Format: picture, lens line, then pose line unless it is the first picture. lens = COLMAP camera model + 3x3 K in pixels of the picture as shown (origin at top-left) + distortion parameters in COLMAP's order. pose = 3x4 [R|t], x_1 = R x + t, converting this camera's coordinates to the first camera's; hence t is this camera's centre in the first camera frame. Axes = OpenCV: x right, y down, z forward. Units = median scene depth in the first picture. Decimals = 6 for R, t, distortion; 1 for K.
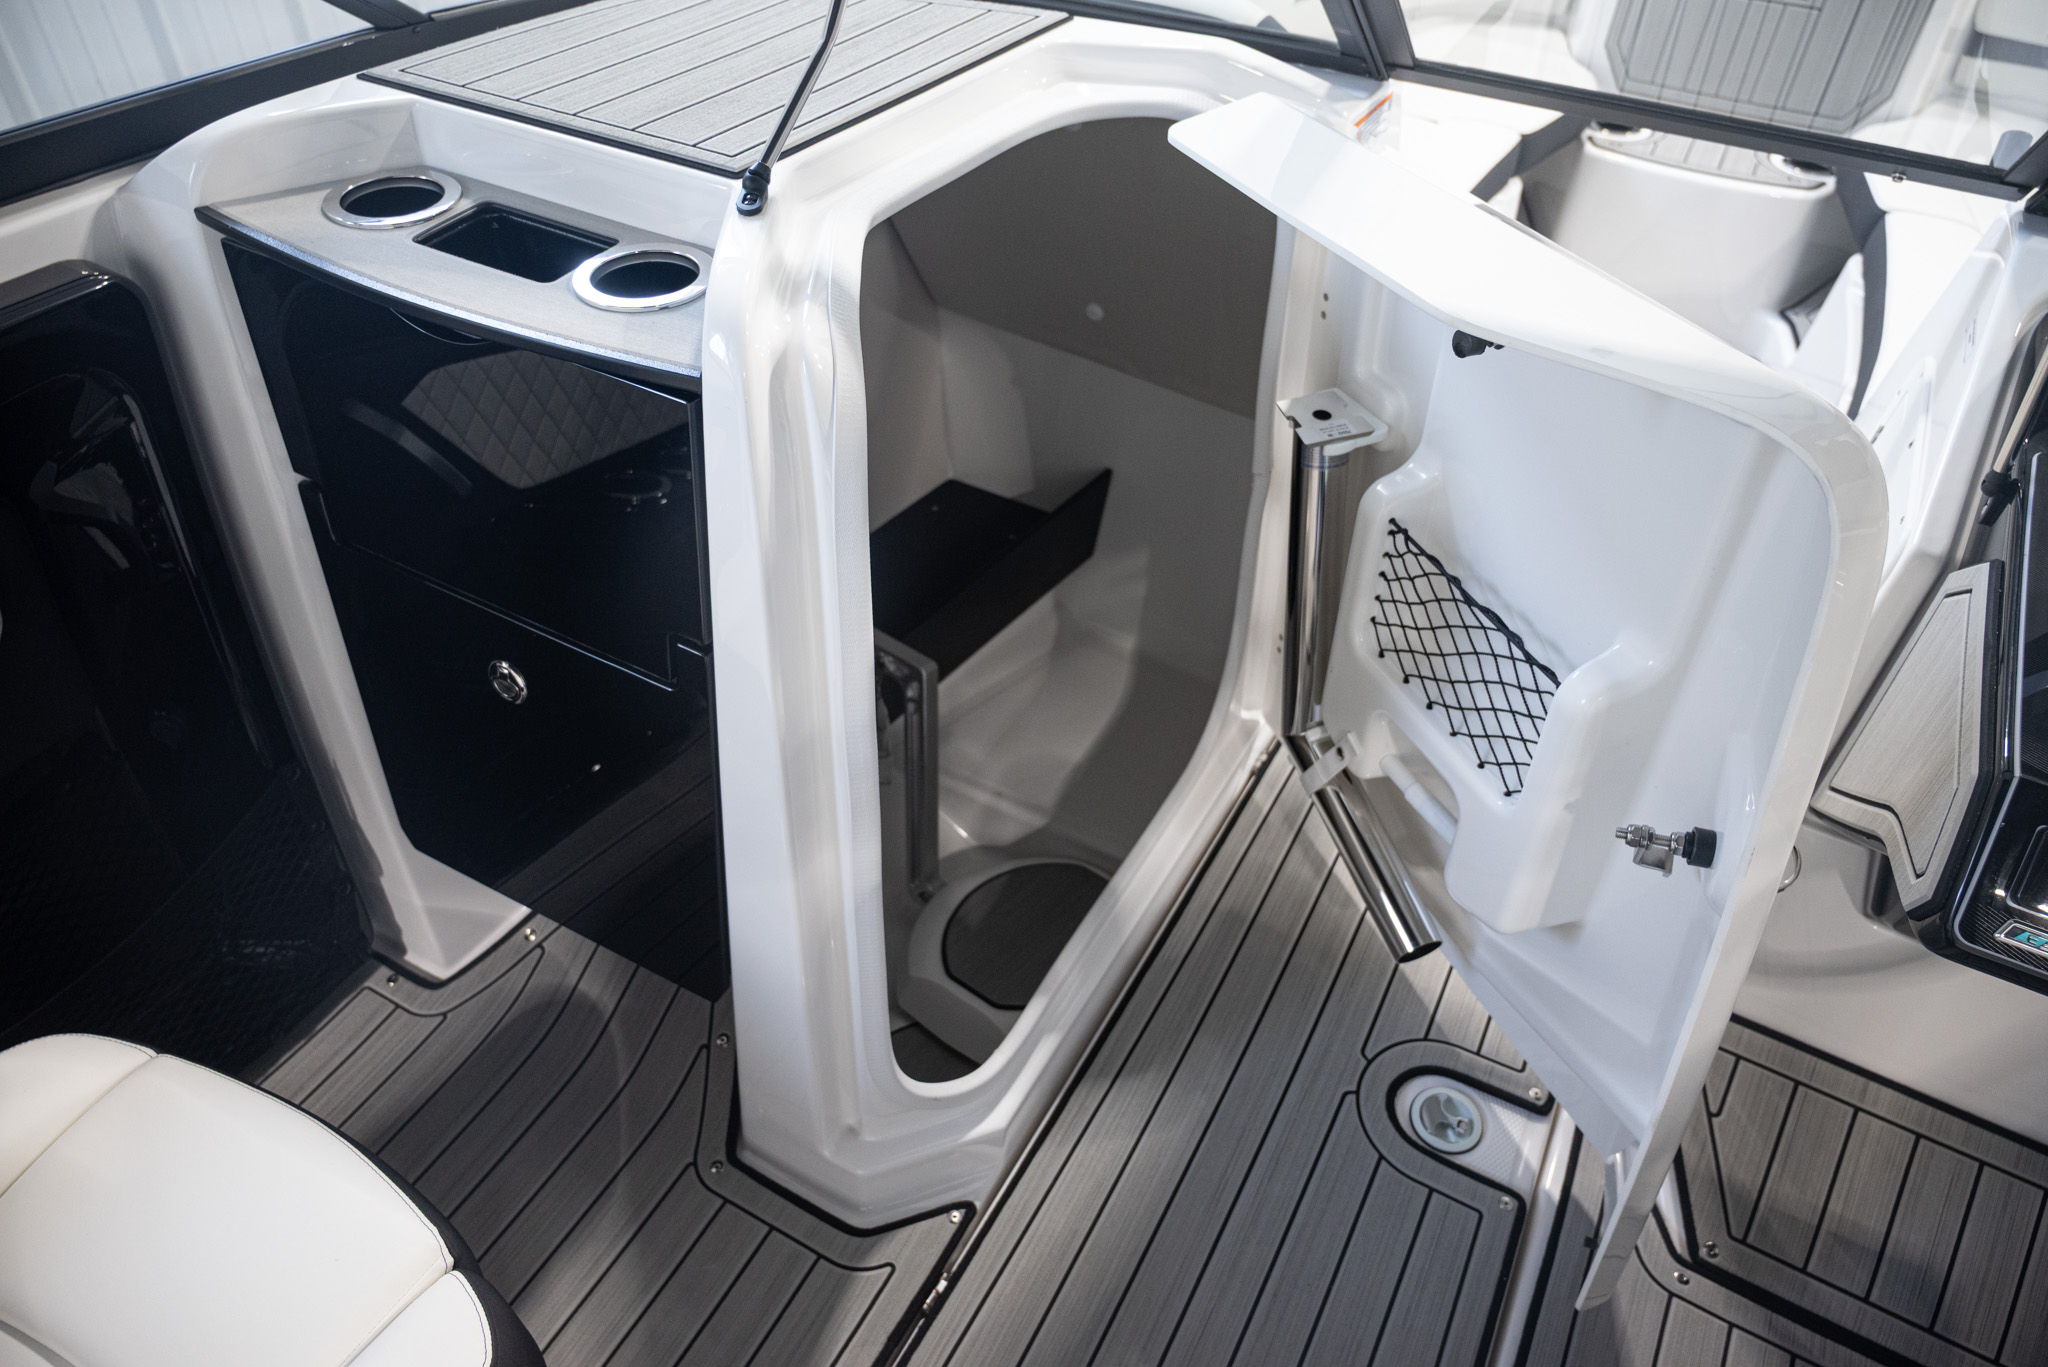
lens RADIAL K [[1360.5, 0, 1016.1], [0, 1360.5, 685.6], [0, 0, 1]] dist [-0.011109, 0.005390]
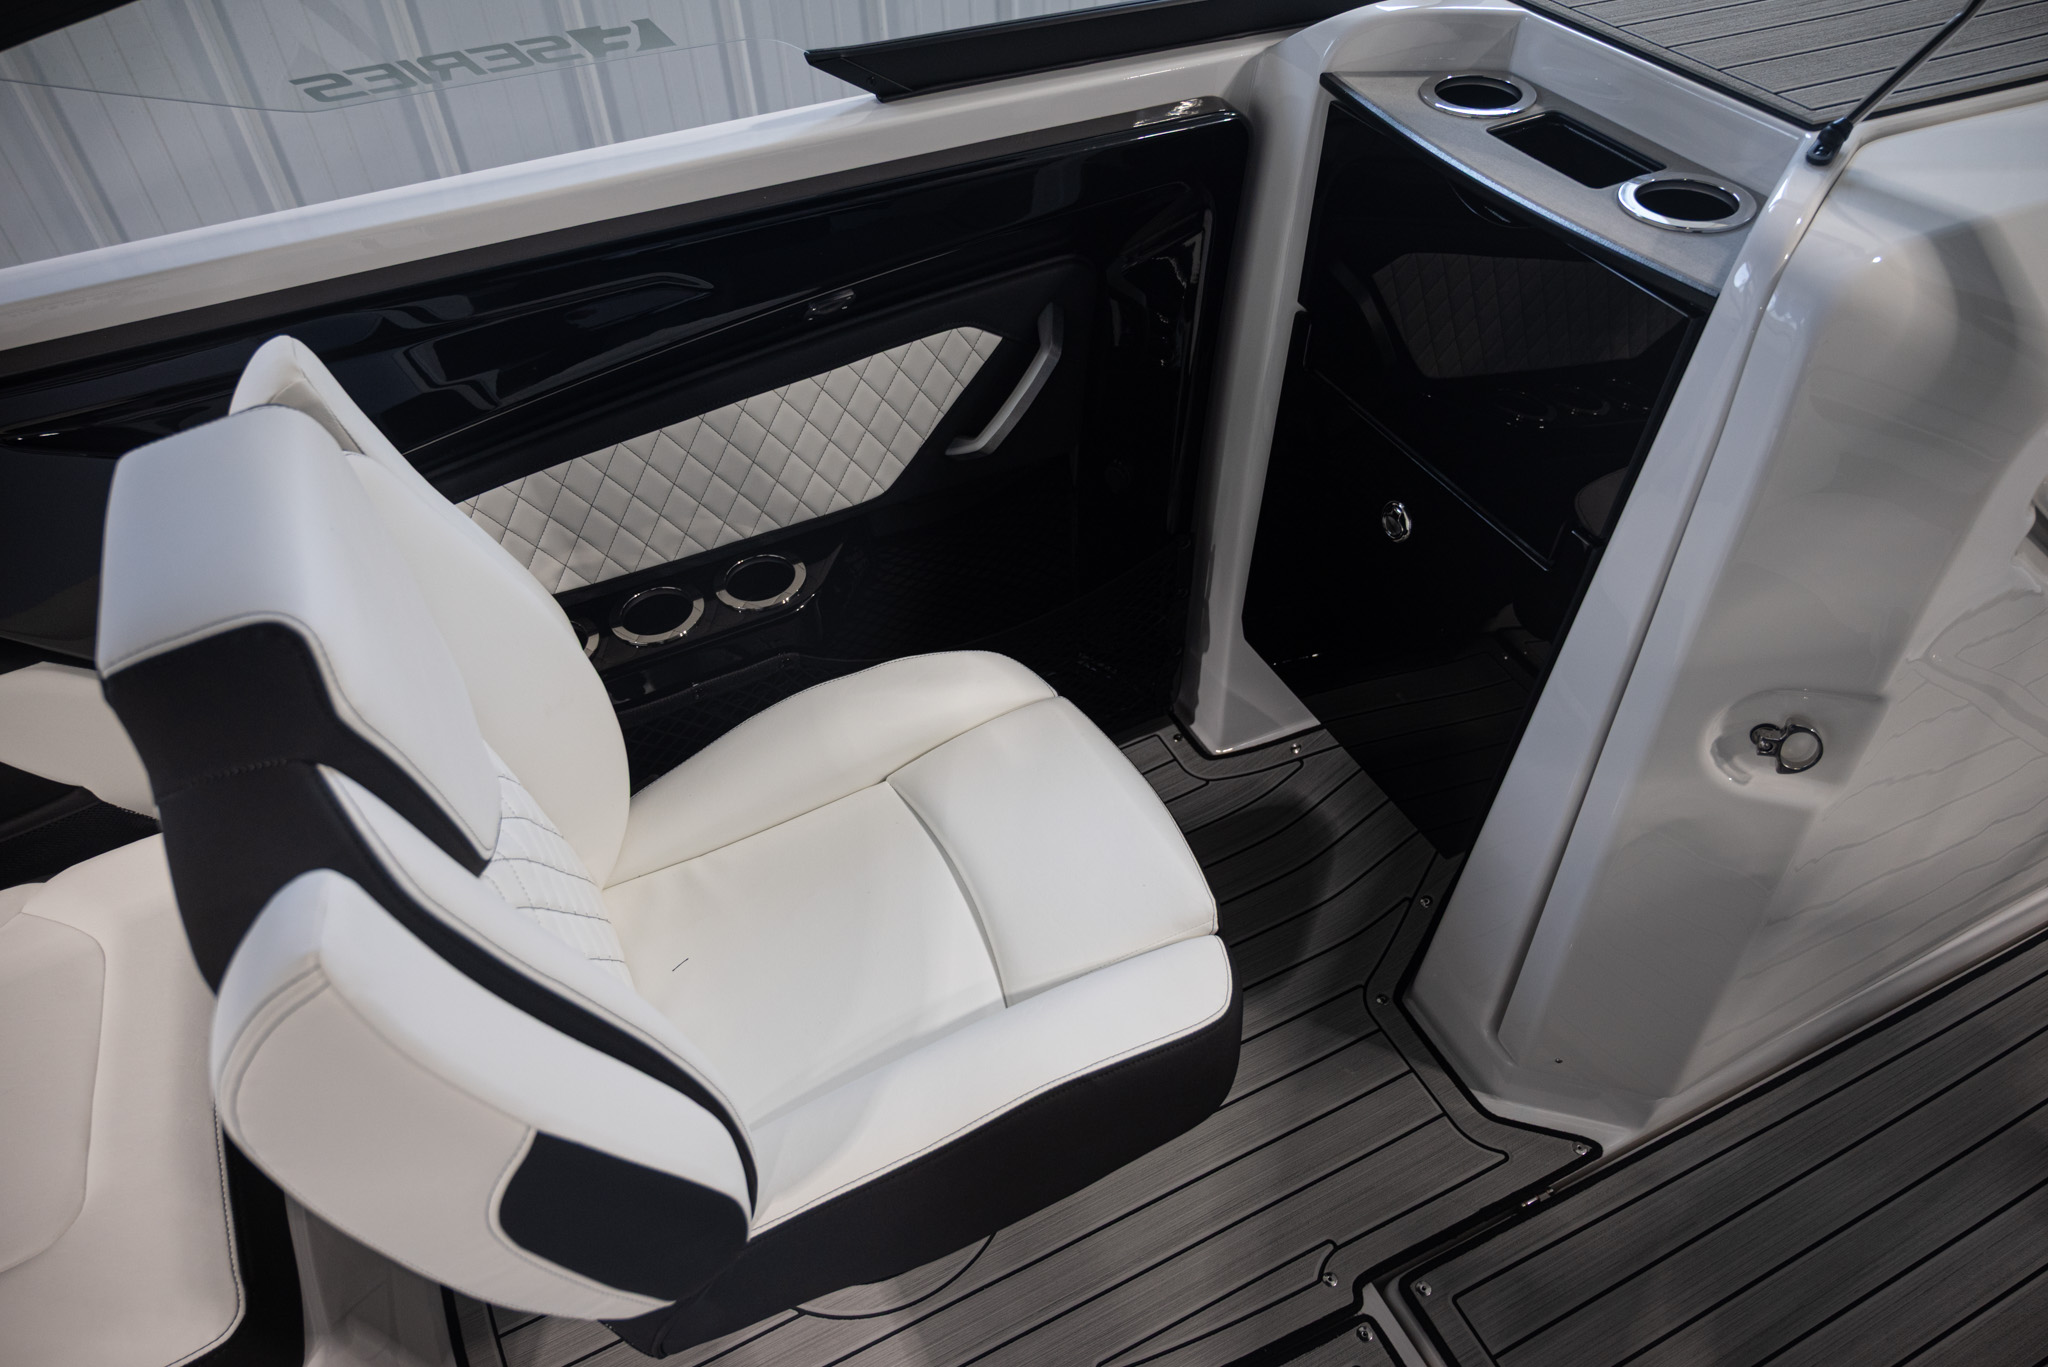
lens RADIAL K [[1360.5, 0, 1027.1], [0, 1360.5, 677.7], [0, 0, 1]] dist [-0.011109, 0.005390]
pose [[0.814168, 0.364308, -0.452117, -0.065623], [-0.351717, 0.928991, 0.115197, 0.109425], [0.461980, 0.065228, 0.884488, -0.177888]]
